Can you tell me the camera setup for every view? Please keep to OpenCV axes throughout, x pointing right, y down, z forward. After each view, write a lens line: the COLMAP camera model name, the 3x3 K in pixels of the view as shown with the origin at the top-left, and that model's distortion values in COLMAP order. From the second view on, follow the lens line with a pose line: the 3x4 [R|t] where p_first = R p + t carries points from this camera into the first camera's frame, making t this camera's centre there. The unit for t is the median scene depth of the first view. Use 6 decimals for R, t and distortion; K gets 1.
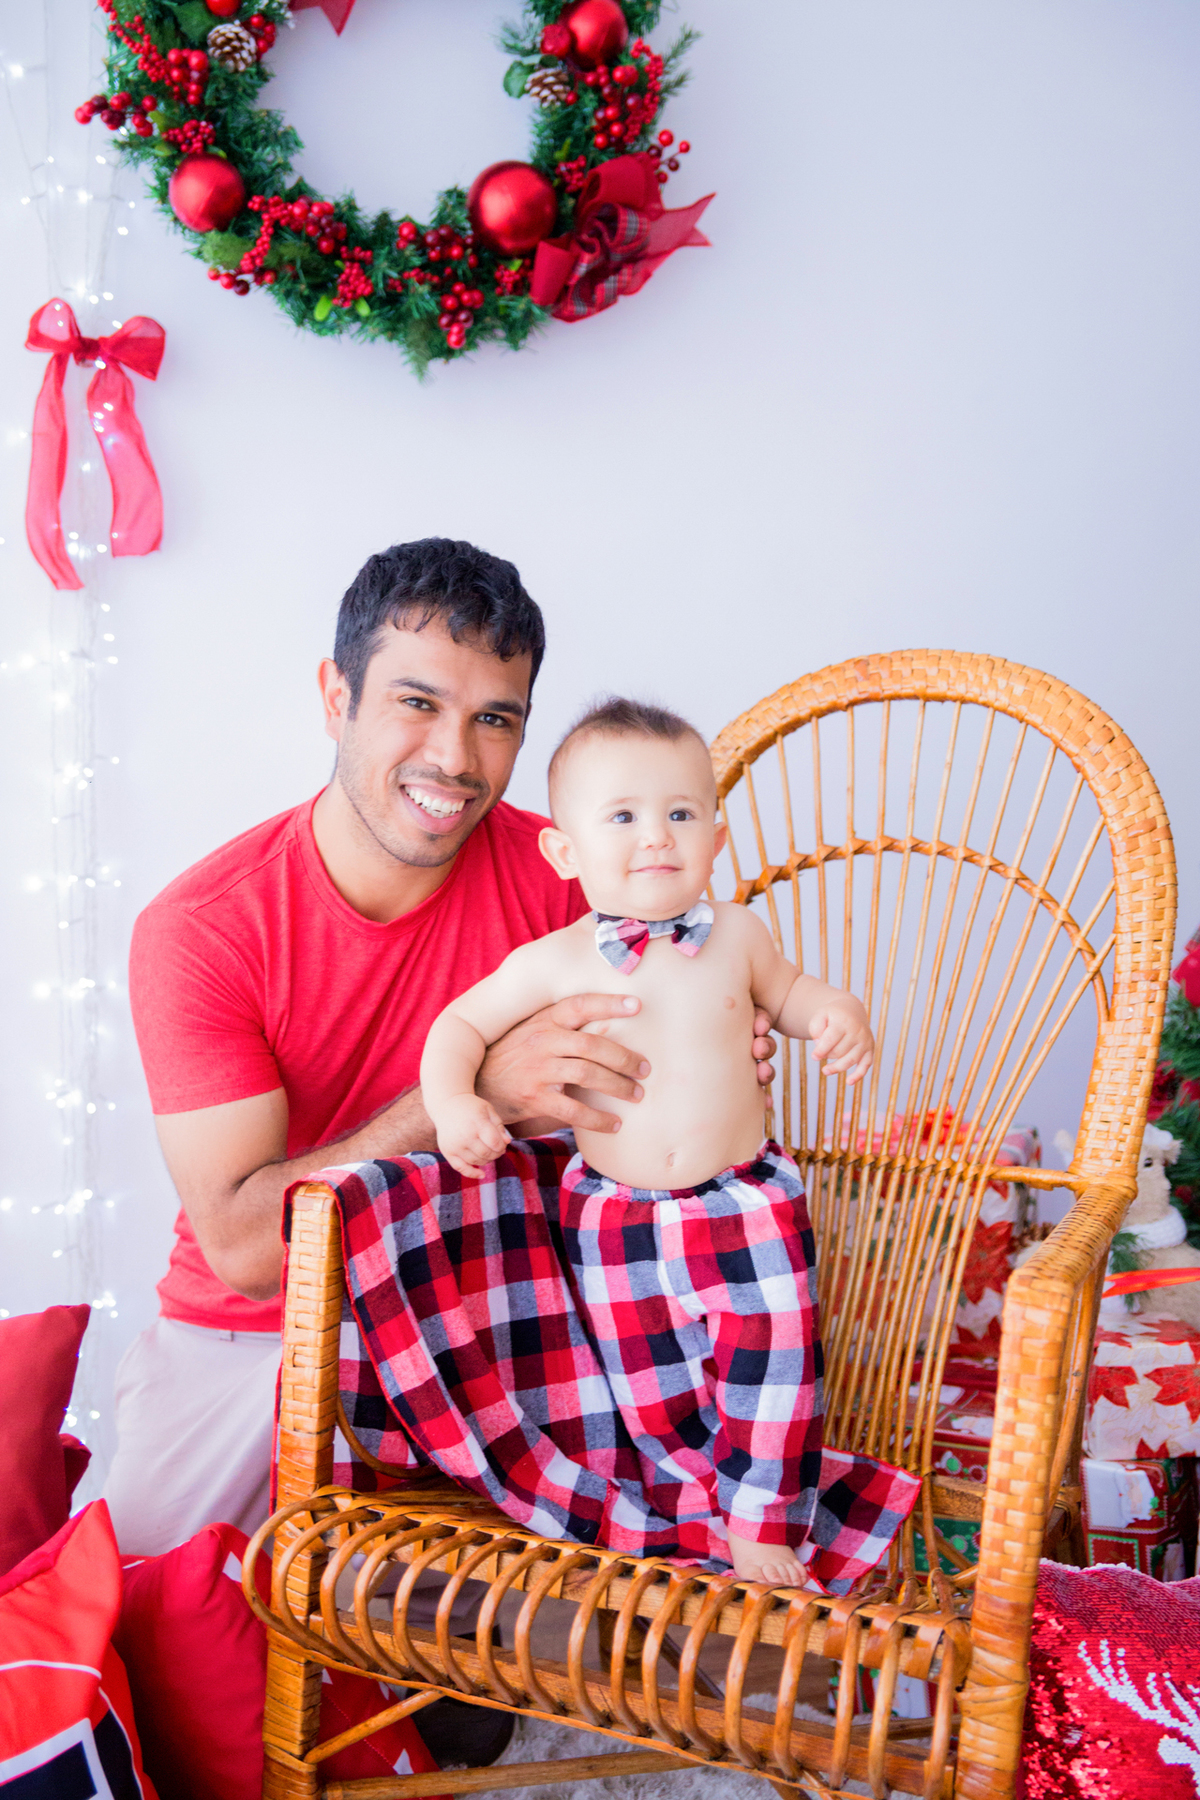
lens RADIAL K [[2478.2, 0, 600.0], [0, 2478.2, 900.0], [0, 0, 1]] dist [0.083988, -0.000954]
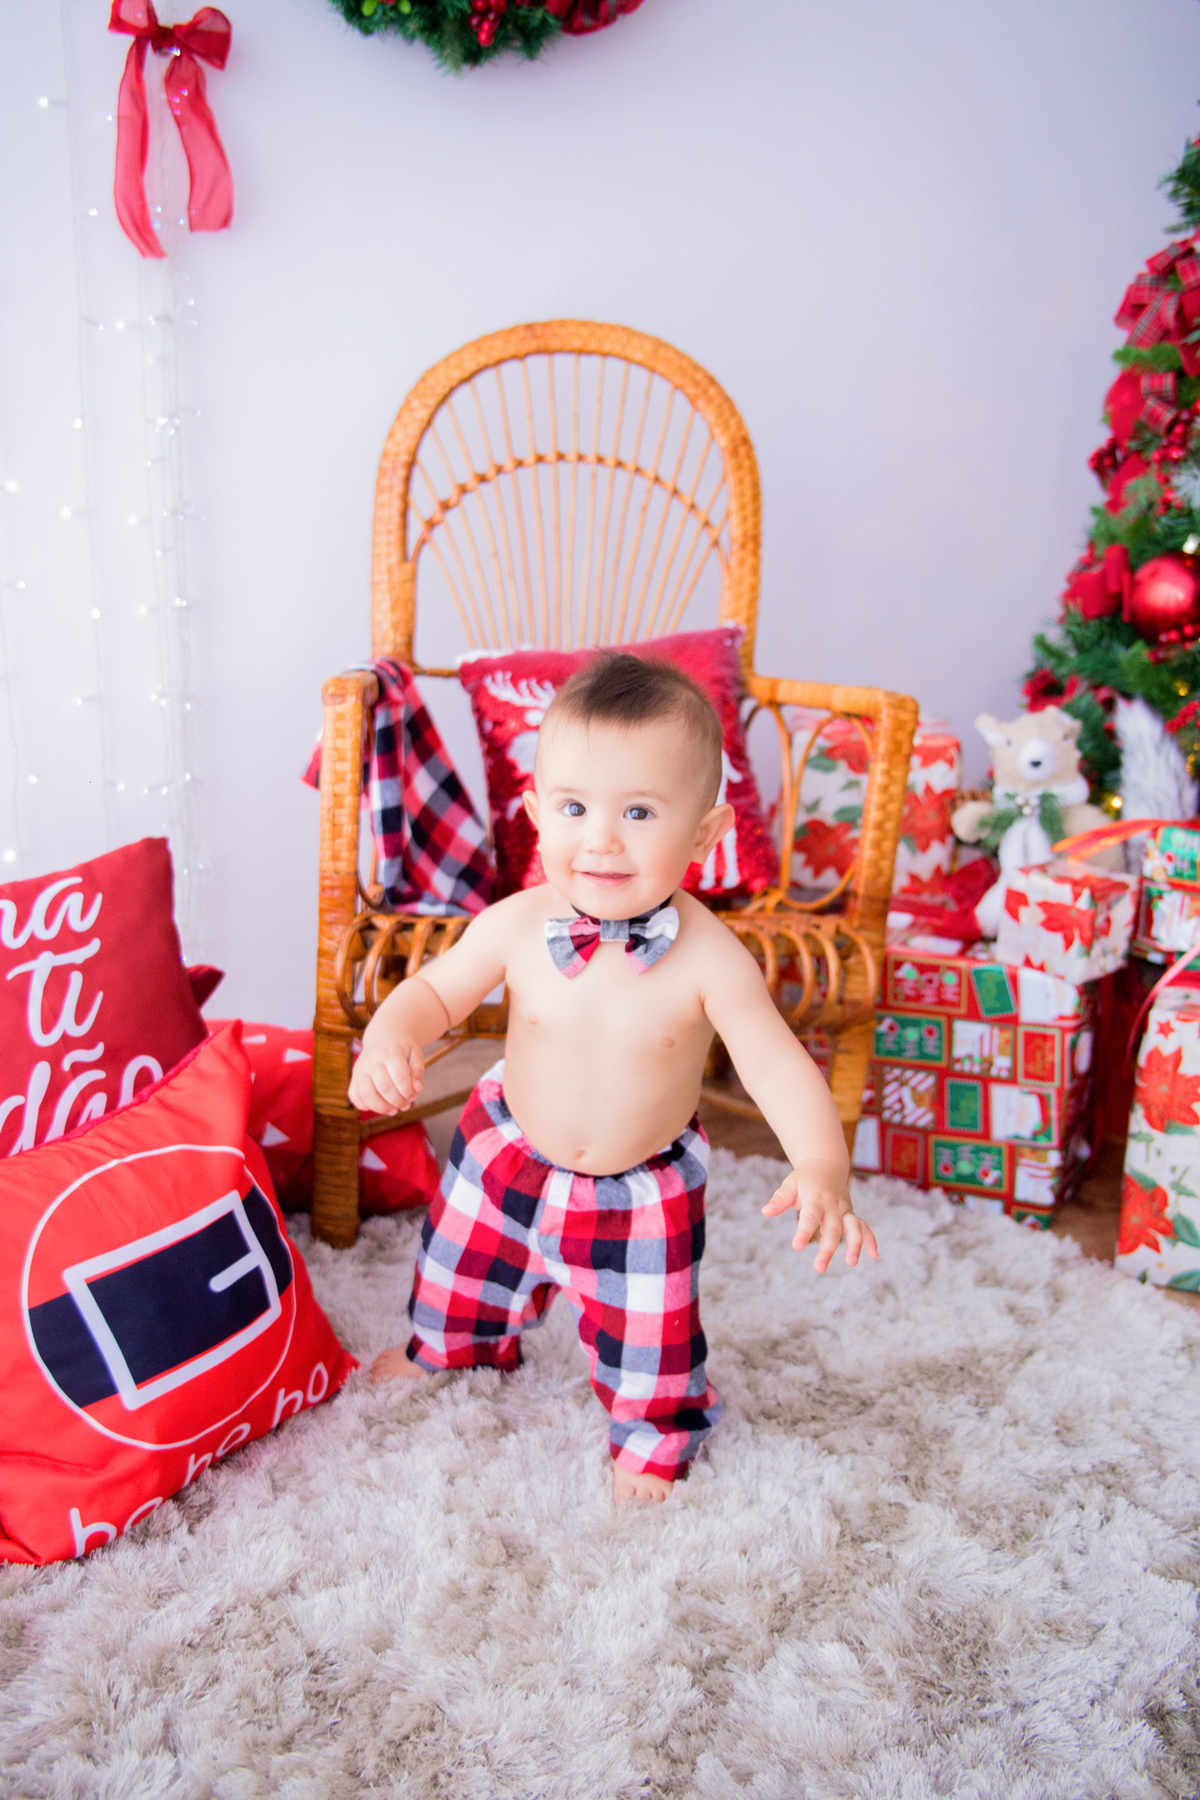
lens RADIAL K [[1607.5, 0, 600.0], [0, 1607.5, 900.0], [0, 0, 1]] dist [-0.016455, 0.022207]
pose [[0.997957, -0.004151, 0.063749, -0.053052], [-0.005897, 0.987640, 0.156630, 0.054607], [-0.063611, -0.156686, 0.985598, 0.195383]]
